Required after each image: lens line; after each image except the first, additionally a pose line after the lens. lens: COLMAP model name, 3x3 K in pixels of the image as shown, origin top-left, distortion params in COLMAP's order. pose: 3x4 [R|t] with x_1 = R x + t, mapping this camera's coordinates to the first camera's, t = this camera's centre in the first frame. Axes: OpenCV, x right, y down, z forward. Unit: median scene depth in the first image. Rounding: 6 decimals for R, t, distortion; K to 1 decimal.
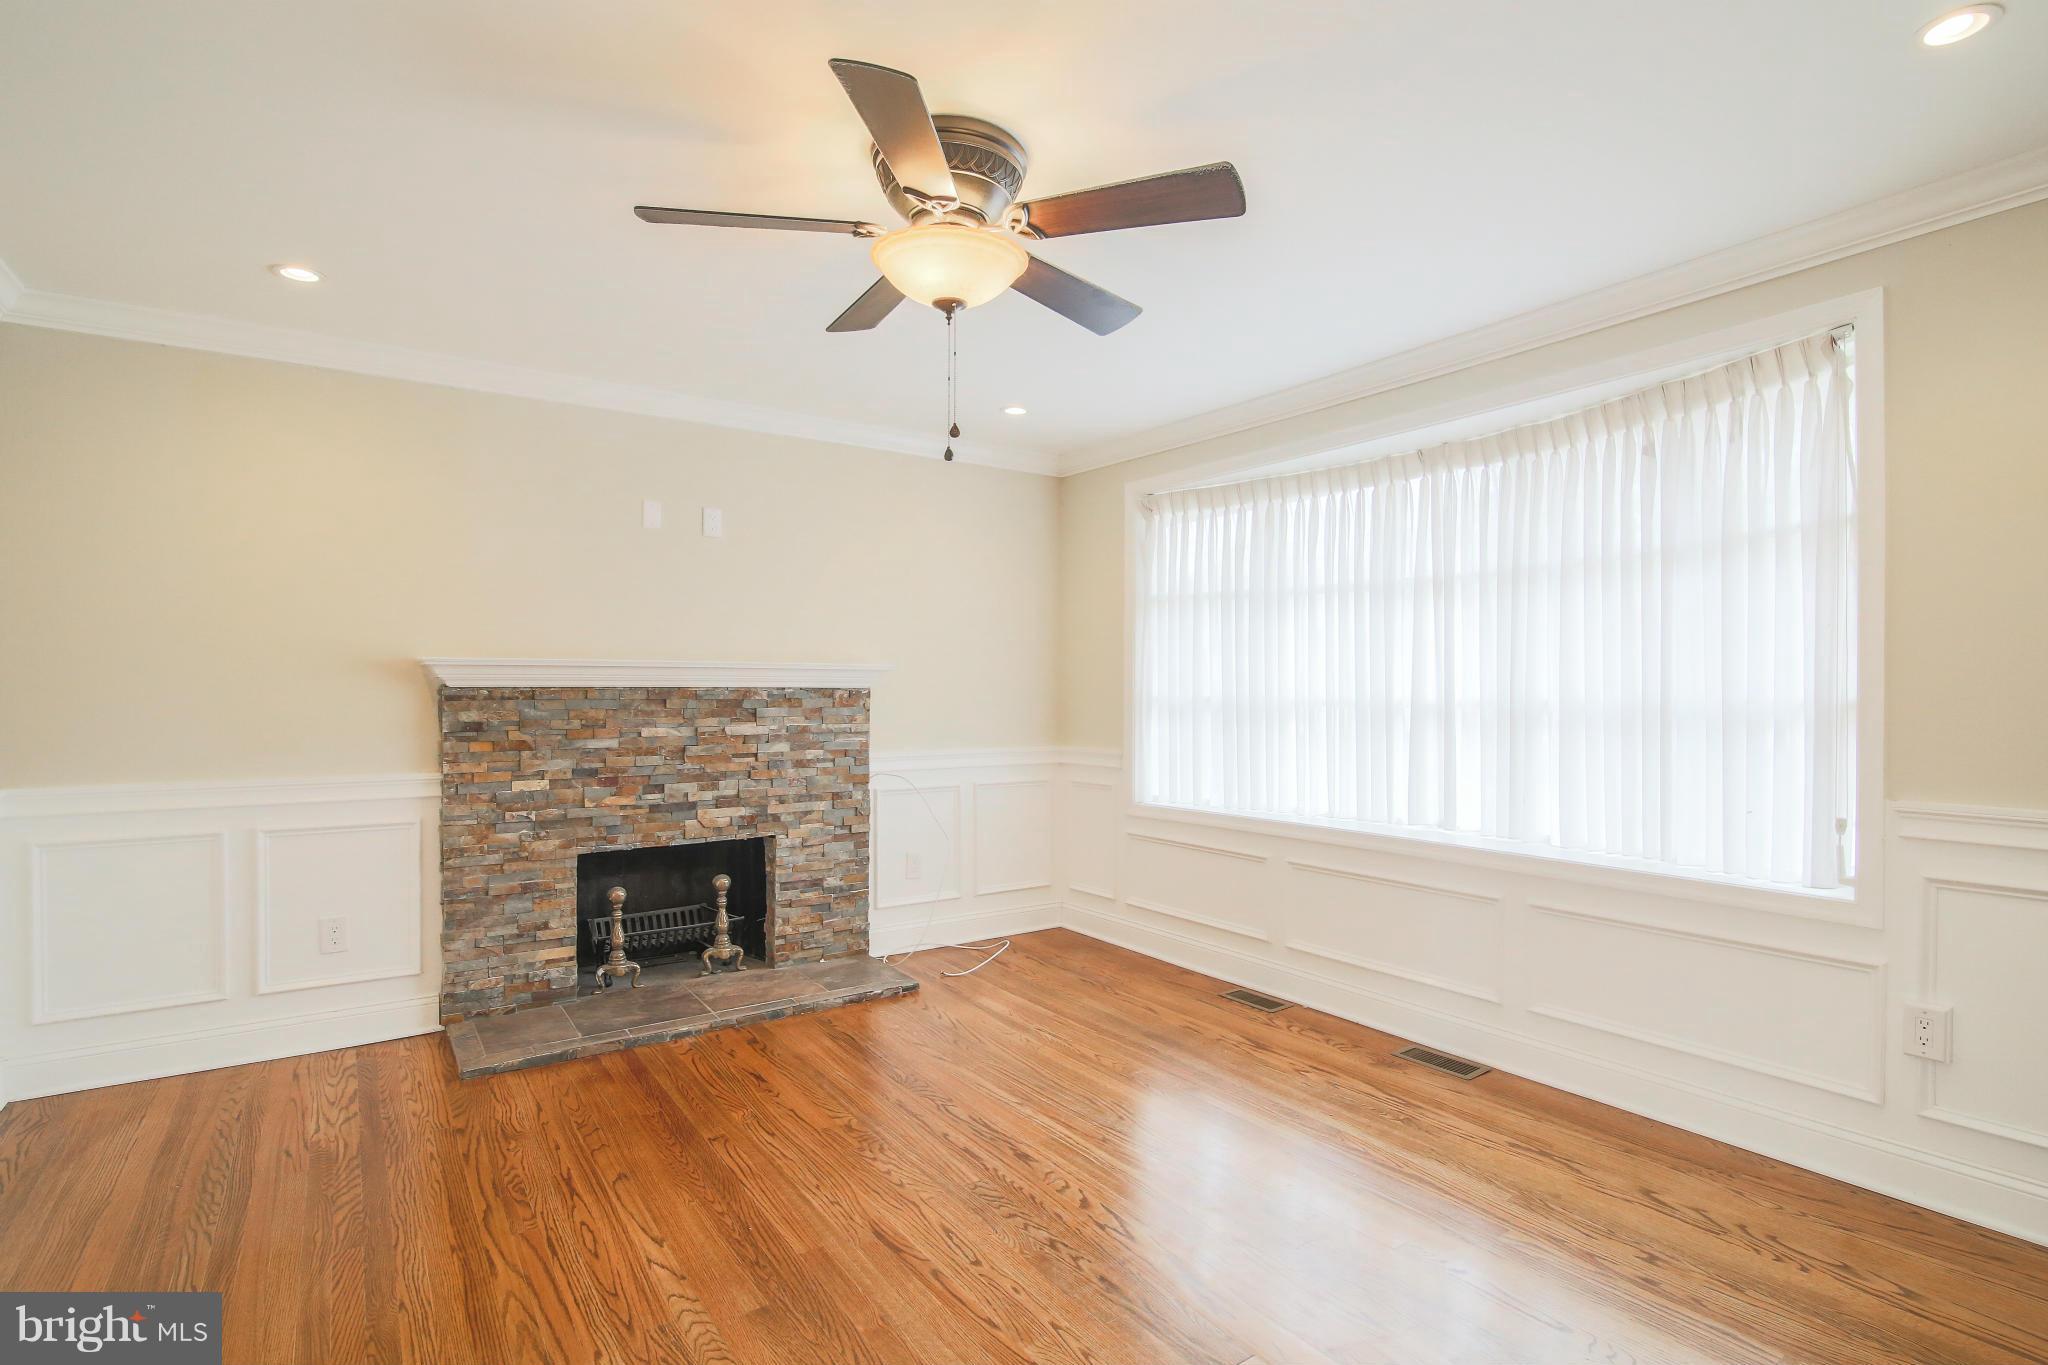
lens RADIAL K [[990.4, 0, 1038.5], [0, 990.4, 688.9], [0, 0, 1]] dist [-0.021762, -0.001210]
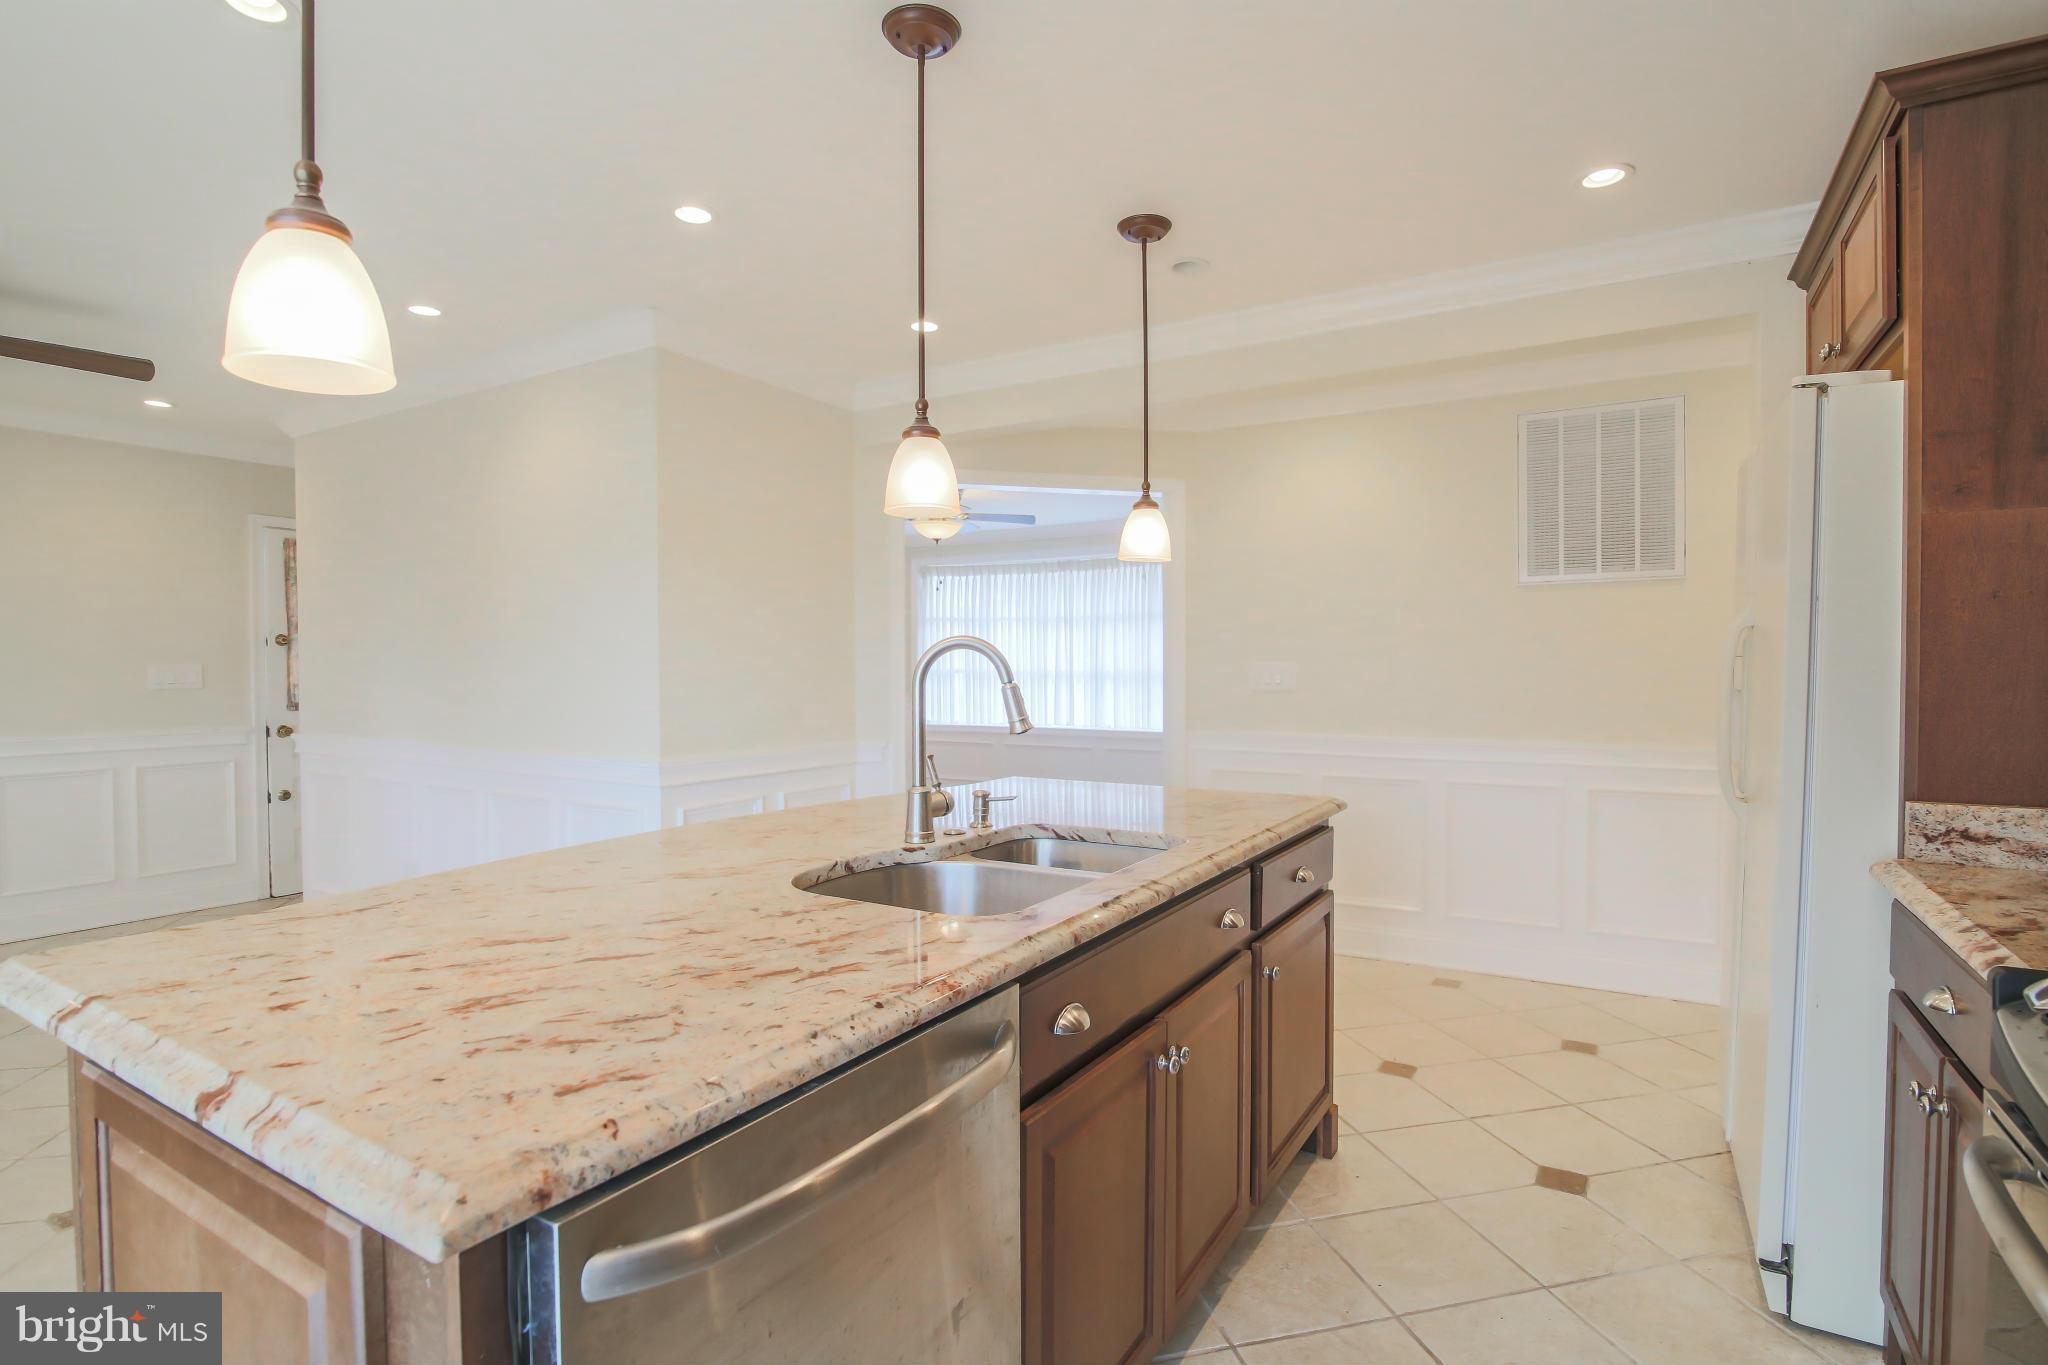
lens RADIAL K [[990.4, 0, 1038.5], [0, 990.4, 688.9], [0, 0, 1]] dist [-0.021762, -0.001210]
pose [[0.922532, -0.013397, 0.385689, -0.528750], [0.004949, 0.999726, 0.022890, 0.000218], [-0.385890, -0.019209, 0.922345, -1.069127]]
